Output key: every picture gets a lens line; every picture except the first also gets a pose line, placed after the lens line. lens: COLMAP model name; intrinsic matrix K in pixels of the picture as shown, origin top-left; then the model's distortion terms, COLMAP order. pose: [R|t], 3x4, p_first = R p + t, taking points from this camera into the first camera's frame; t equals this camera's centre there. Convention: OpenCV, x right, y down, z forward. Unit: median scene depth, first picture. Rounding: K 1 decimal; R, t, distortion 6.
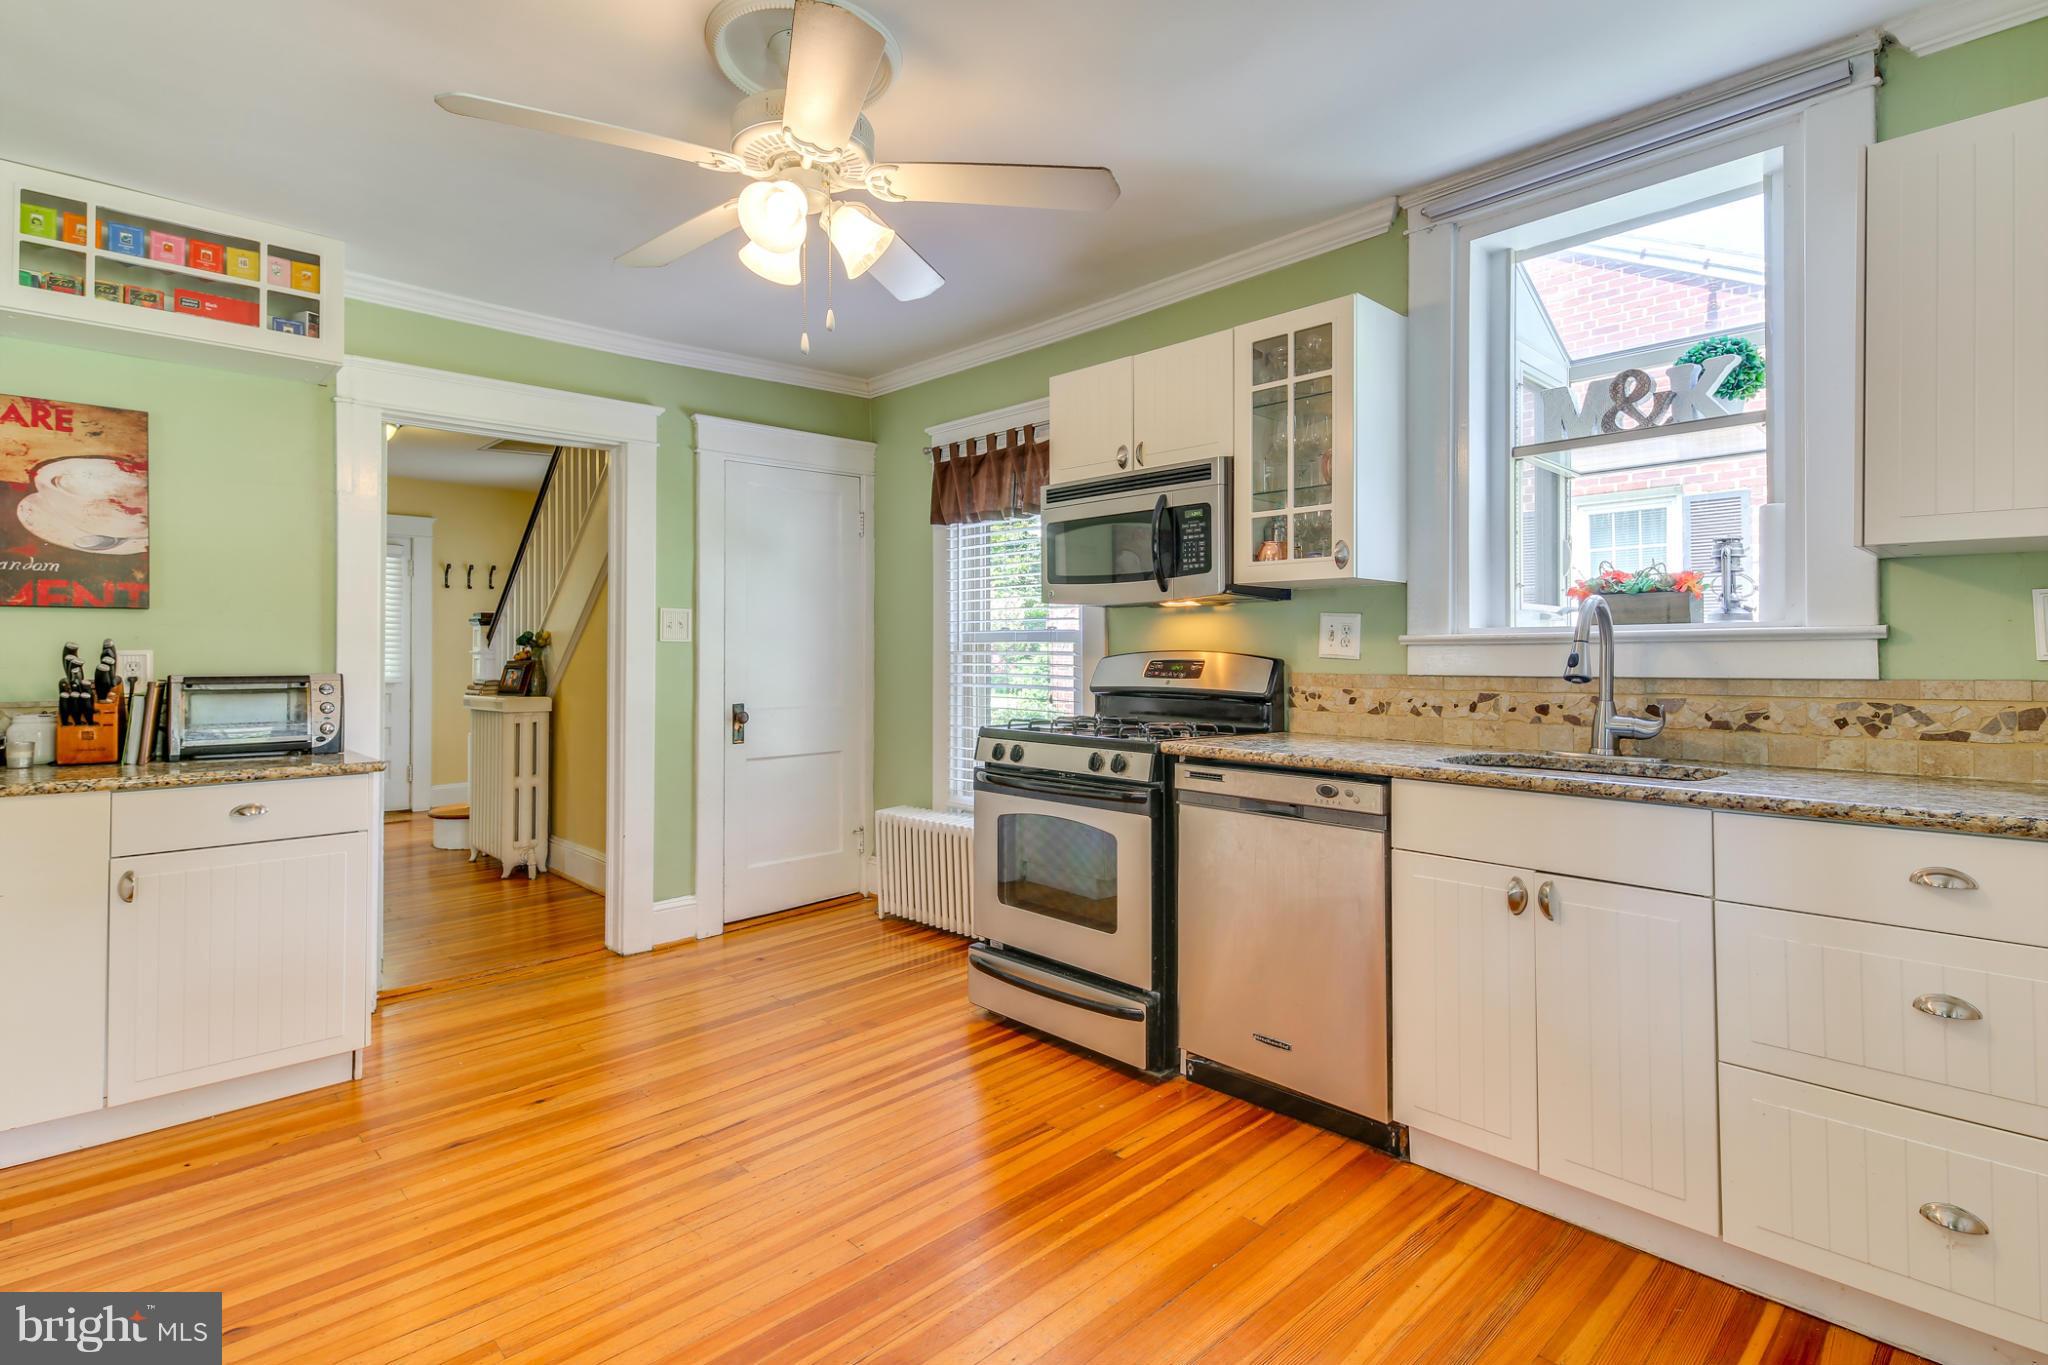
lens RADIAL K [[983.9, 0, 1011.2], [0, 983.9, 640.1], [0, 0, 1]] dist [0.001492, 0.000291]
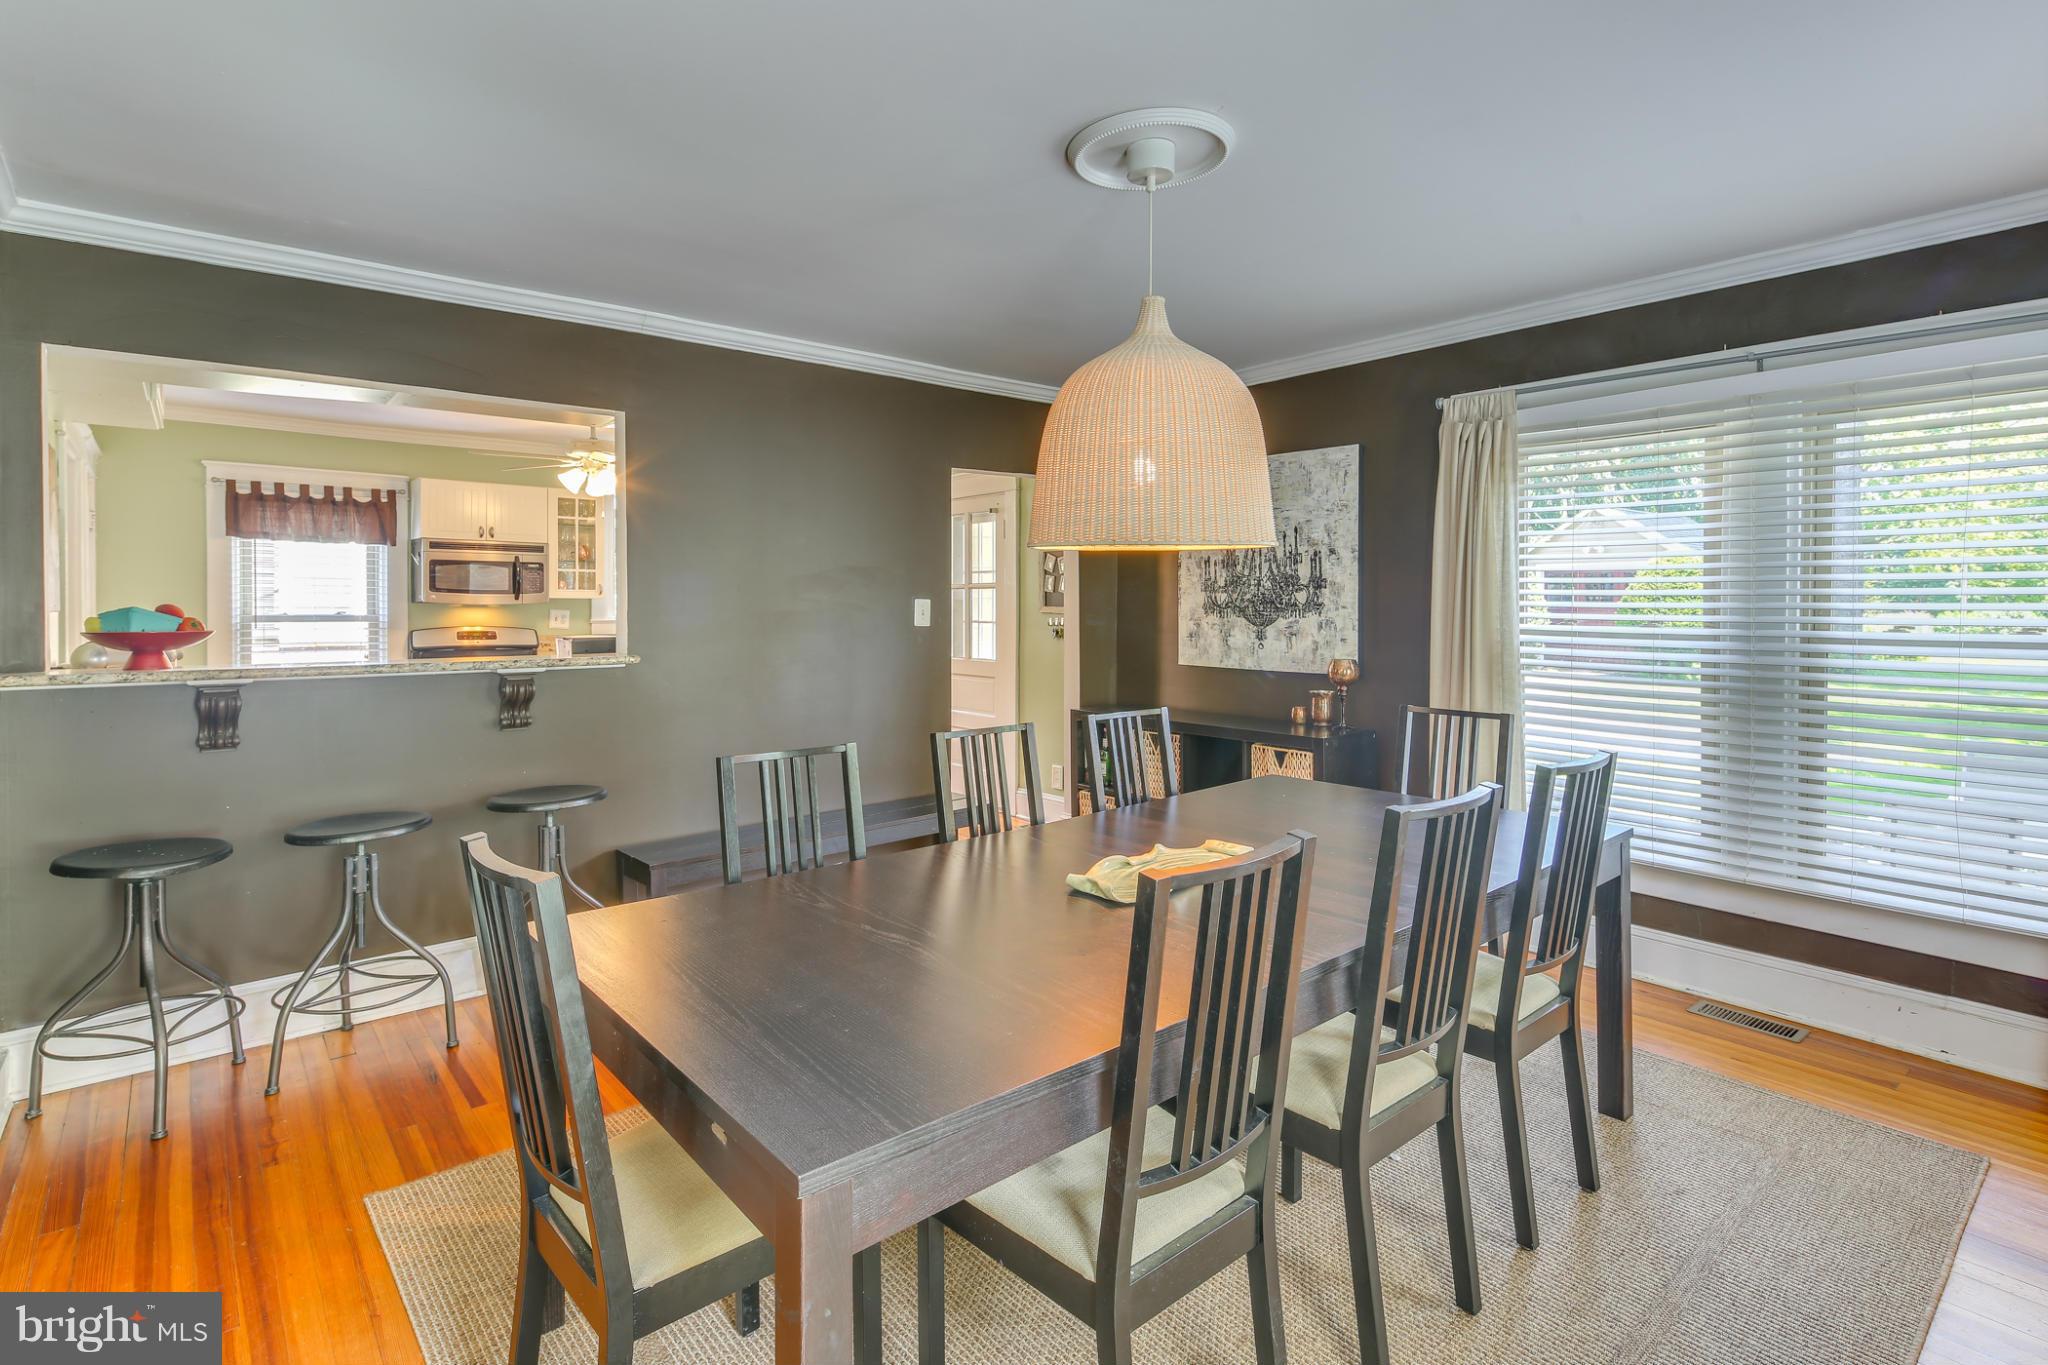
lens RADIAL K [[945.9, 0, 1015.0], [0, 945.9, 629.2], [0, 0, 1]] dist [0.000354, -0.000184]
pose [[0.065741, -0.022834, 0.997575, -2.089503], [-0.014902, 0.999604, 0.023863, -0.057422], [-0.997725, -0.016434, 0.065374, -0.282186]]
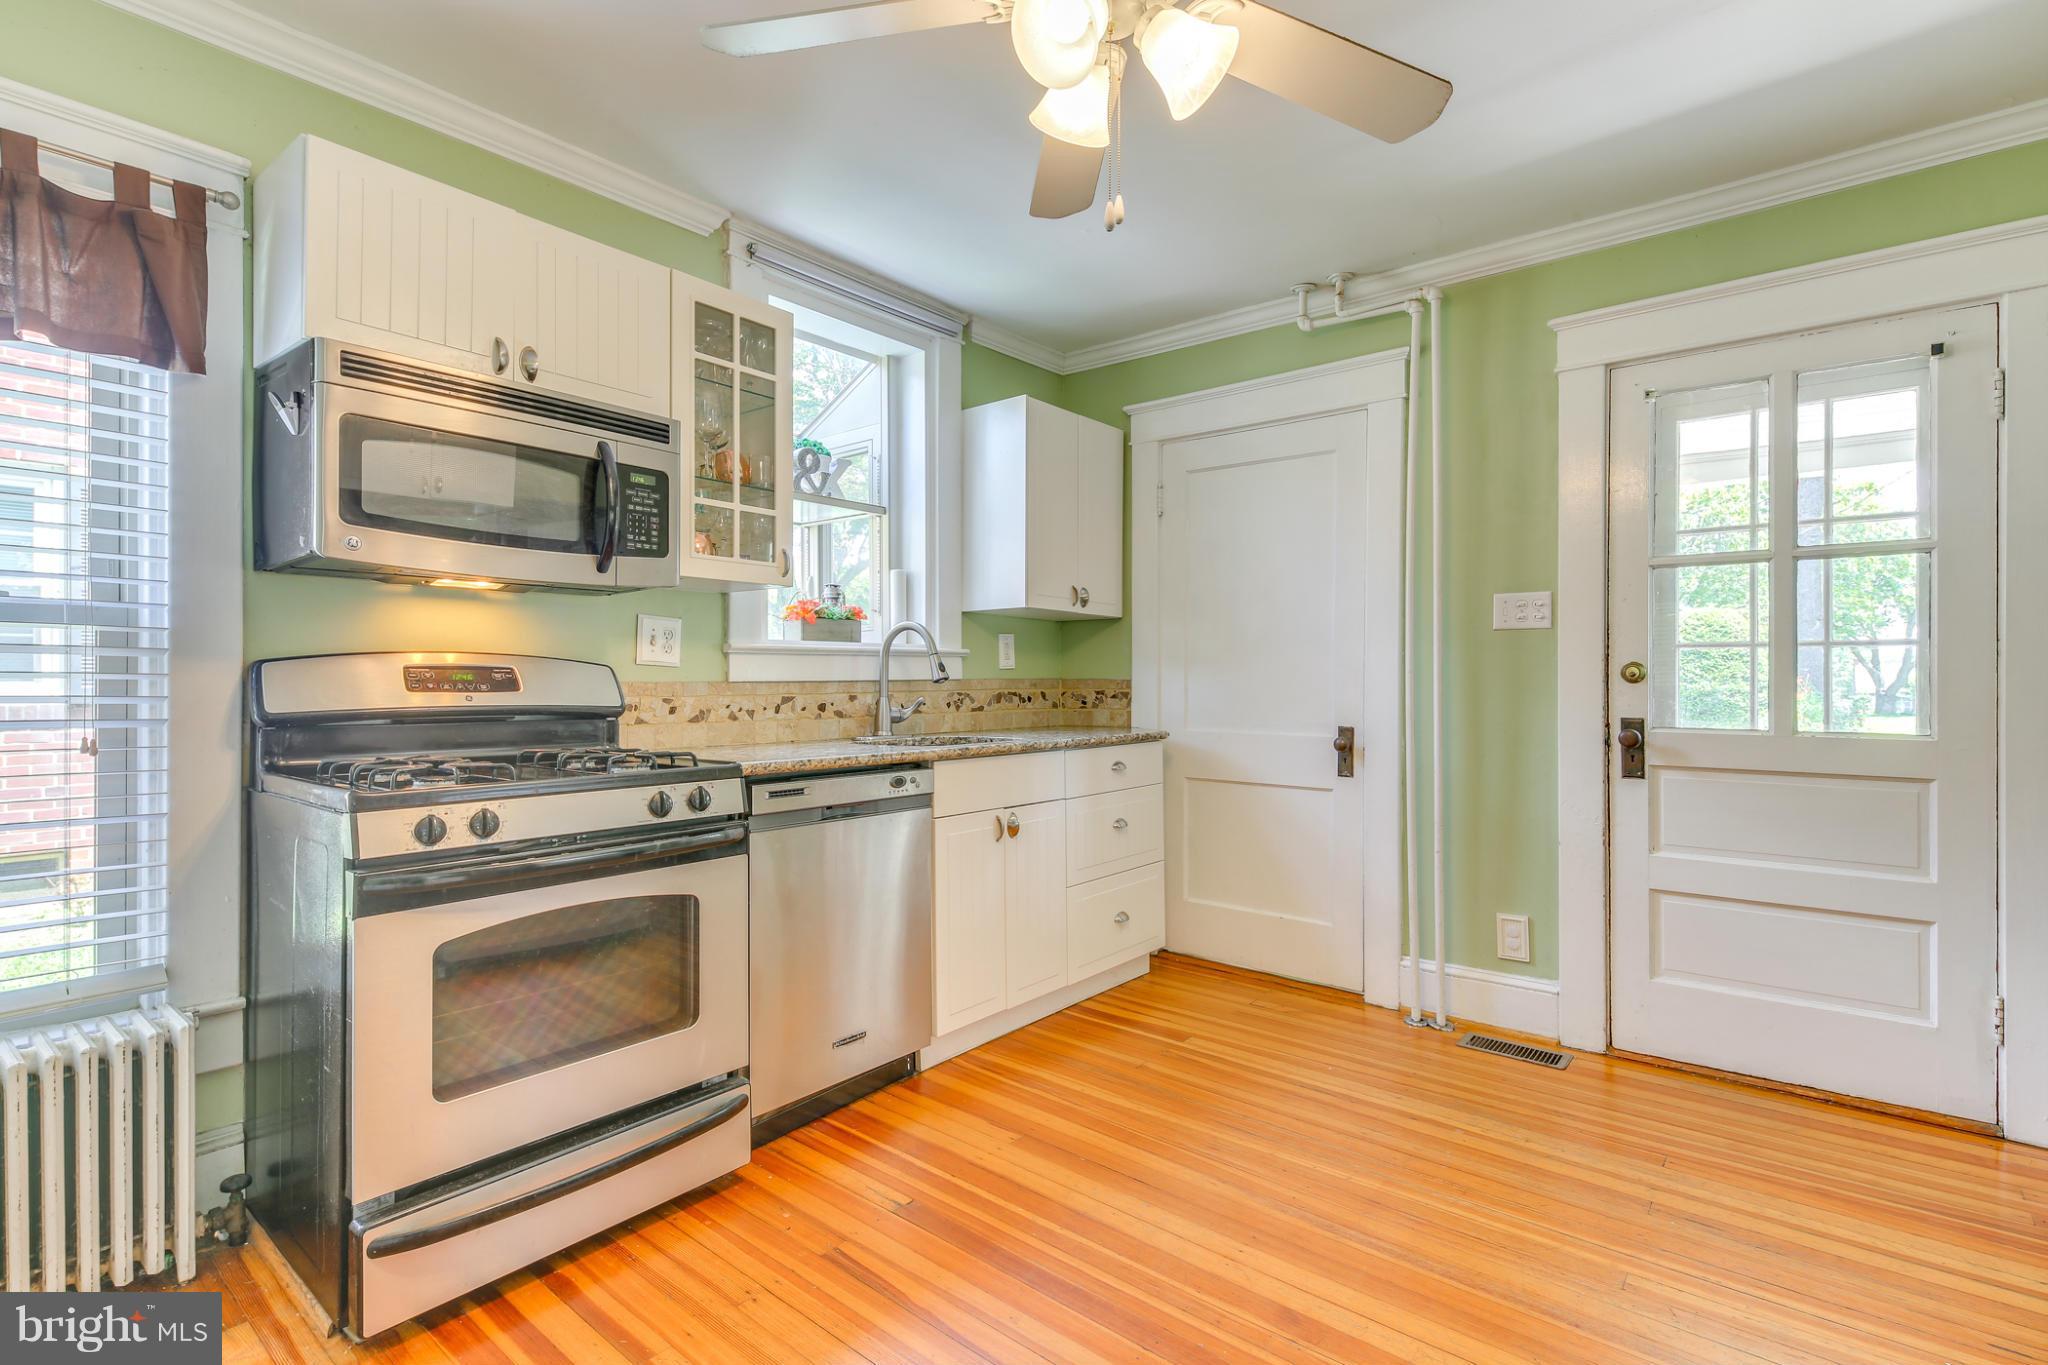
lens RADIAL K [[961.8, 0, 1024.0], [0, 961.8, 682.5], [0, 0, 1]] dist [-0.000551, -0.001694]
pose [[-0.125186, -0.004793, 0.992122, -0.669915], [-0.013201, 0.999908, 0.003165, 0.030125], [-0.992045, -0.012700, -0.125238, 0.856557]]
